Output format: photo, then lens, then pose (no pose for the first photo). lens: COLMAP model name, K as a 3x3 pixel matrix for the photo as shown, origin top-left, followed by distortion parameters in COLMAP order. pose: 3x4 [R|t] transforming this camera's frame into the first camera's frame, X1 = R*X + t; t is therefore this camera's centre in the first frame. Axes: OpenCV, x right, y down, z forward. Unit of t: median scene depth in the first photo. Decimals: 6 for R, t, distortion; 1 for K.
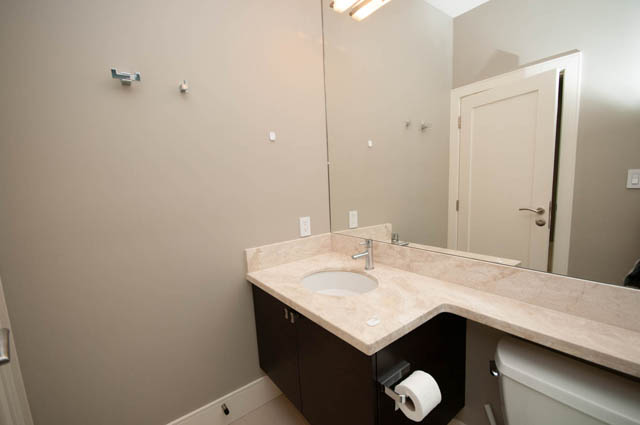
lens RADIAL K [[286.4, 0, 319.8], [0, 286.4, 216.8], [0, 0, 1]] dist [-0.000374, -0.000225]
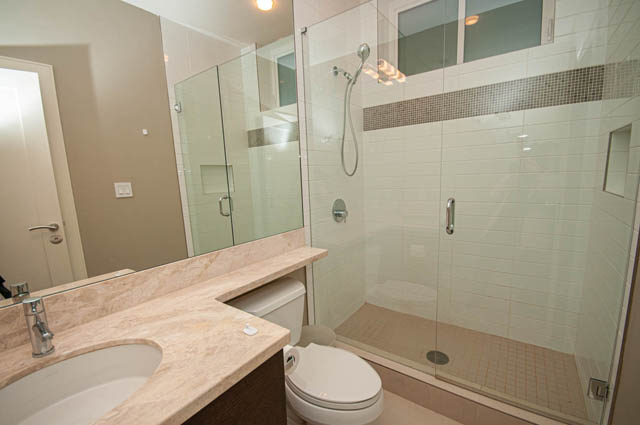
lens RADIAL K [[286.4, 0, 319.8], [0, 286.4, 216.8], [0, 0, 1]] dist [-0.000374, -0.000225]
pose [[-0.297093, -0.084191, 0.951129, -0.625850], [0.165733, 0.976439, 0.138200, -0.070206], [-0.940355, 0.198691, -0.276140, 0.836562]]
